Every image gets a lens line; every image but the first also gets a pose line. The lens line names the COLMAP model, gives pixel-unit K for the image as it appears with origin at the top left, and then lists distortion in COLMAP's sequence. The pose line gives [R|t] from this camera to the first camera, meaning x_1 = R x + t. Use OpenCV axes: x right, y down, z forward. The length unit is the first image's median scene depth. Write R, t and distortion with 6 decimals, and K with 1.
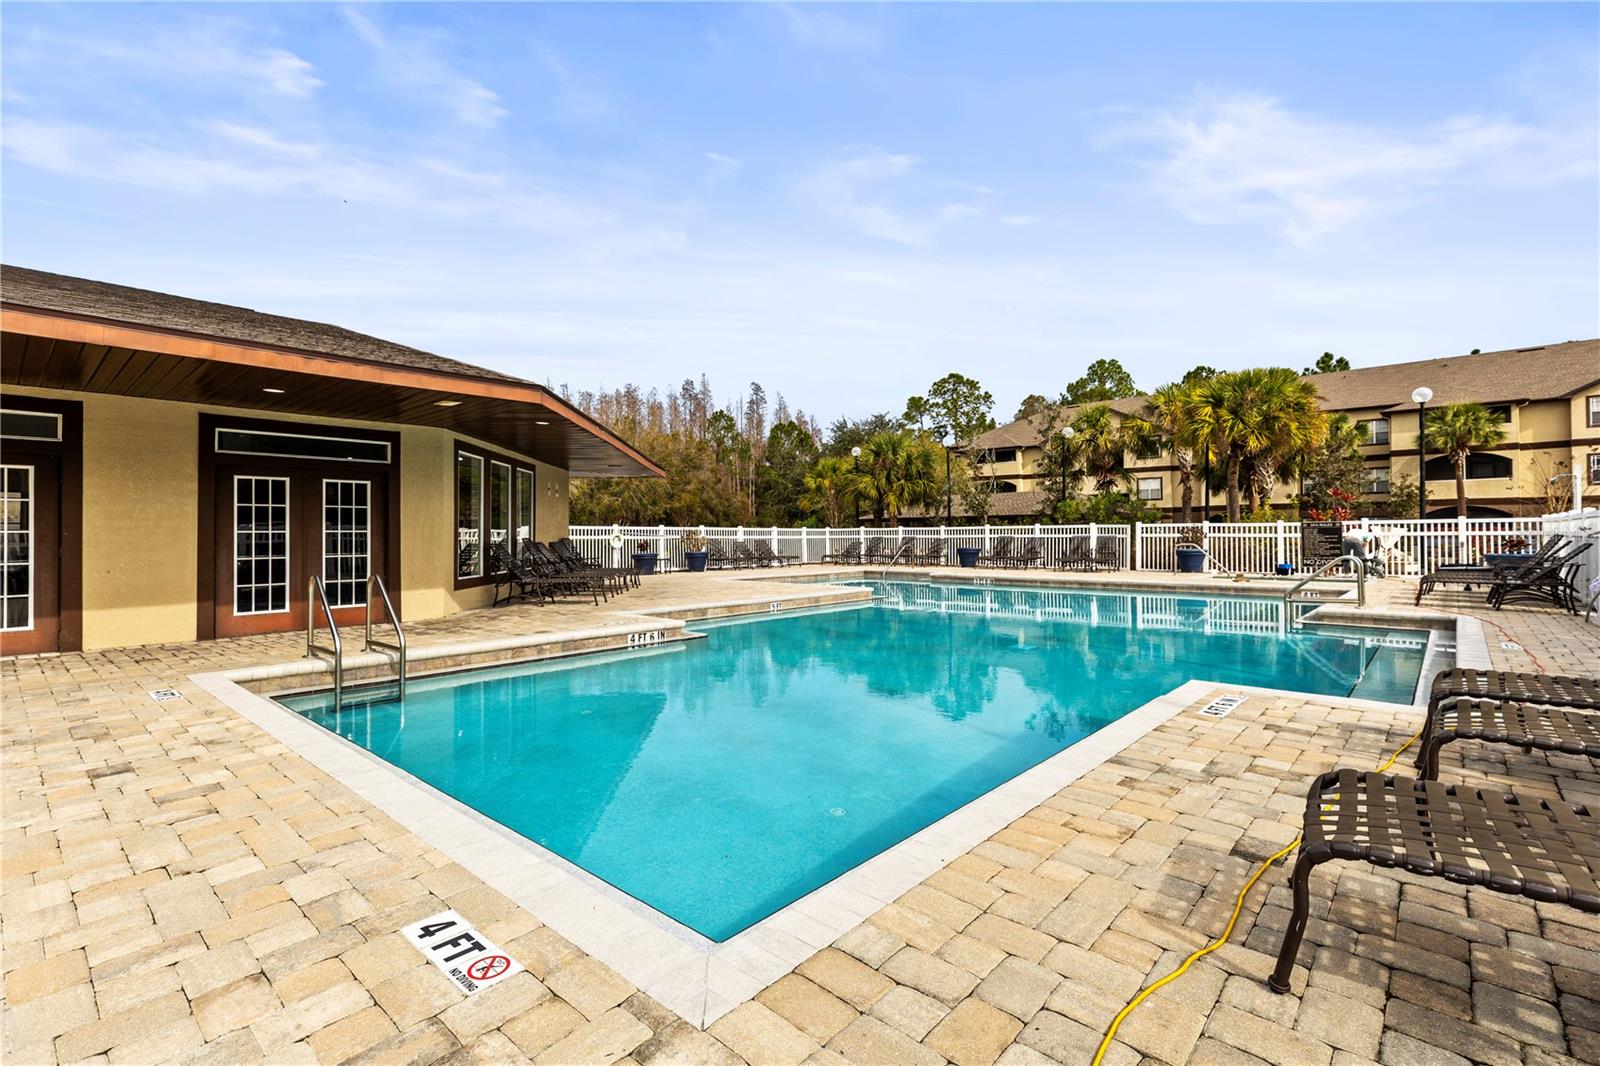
lens RADIAL K [[717.8, 0, 793.3], [0, 717.8, 517.9], [0, 0, 1]] dist [0.009175, 0.000690]
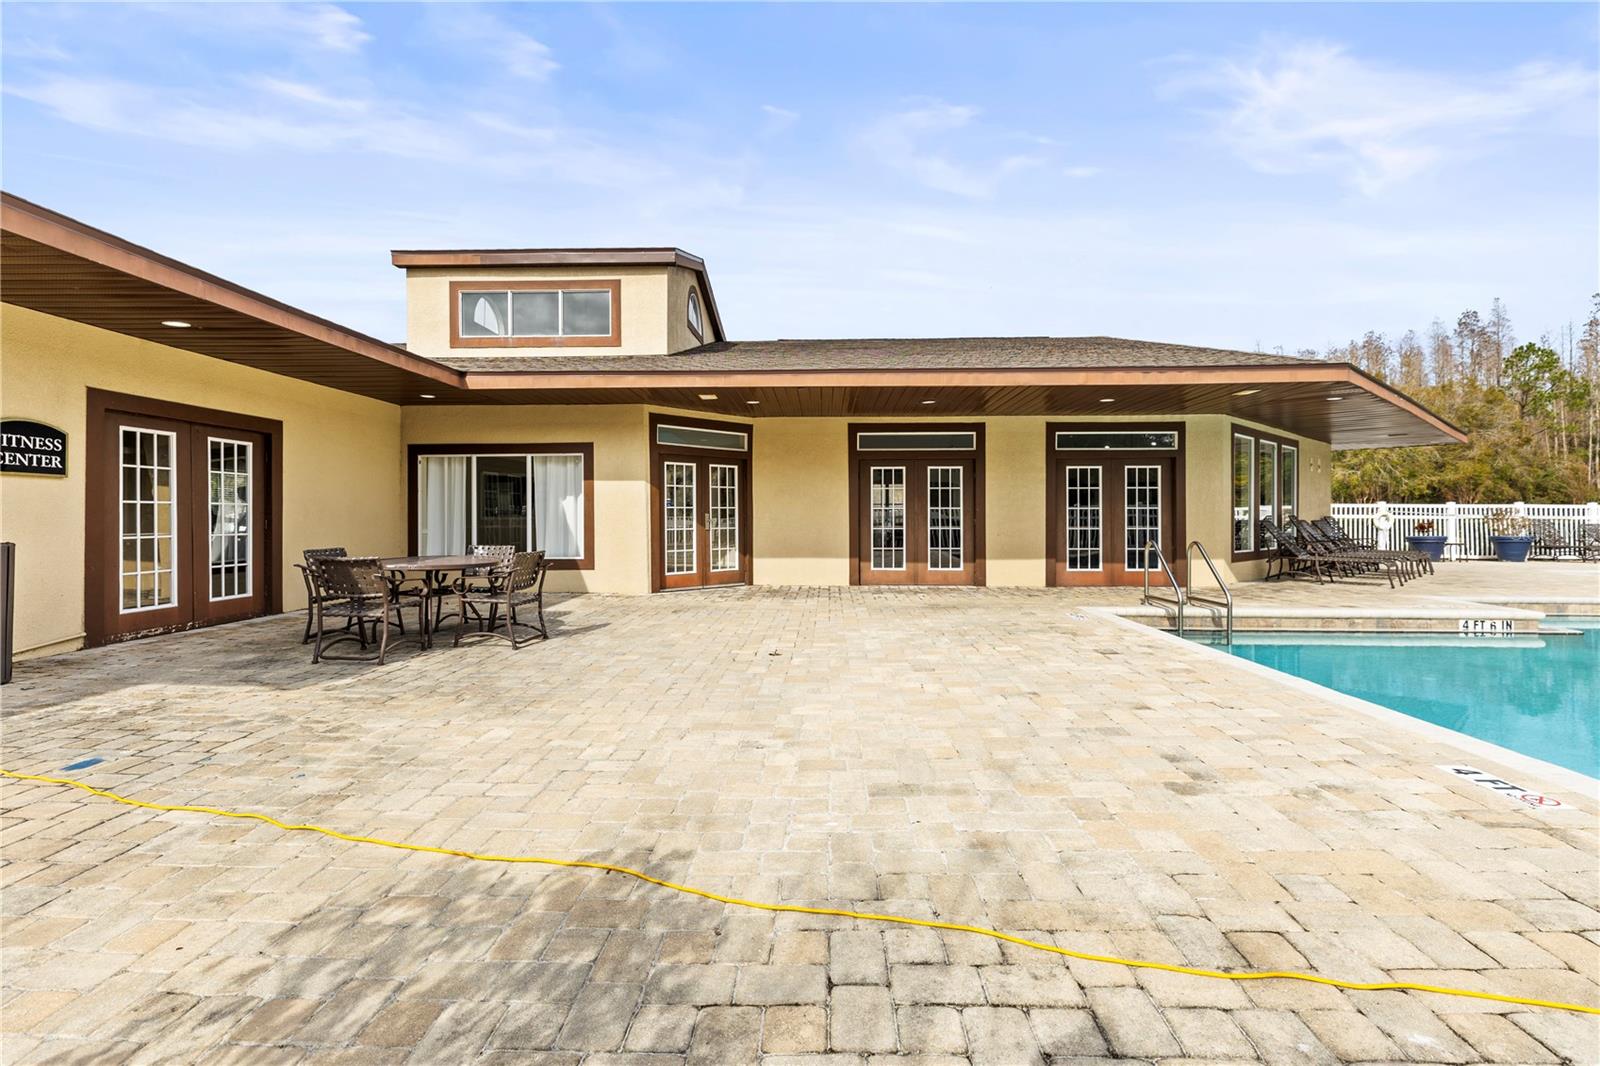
lens RADIAL K [[717.8, 0, 822.6], [0, 717.8, 513.1], [0, 0, 1]] dist [0.009175, 0.000690]
pose [[0.646768, 0.004150, -0.762676, -0.029650], [0.012644, 0.999789, 0.016163, 0.000329], [0.762582, -0.020097, 0.646579, -0.125324]]
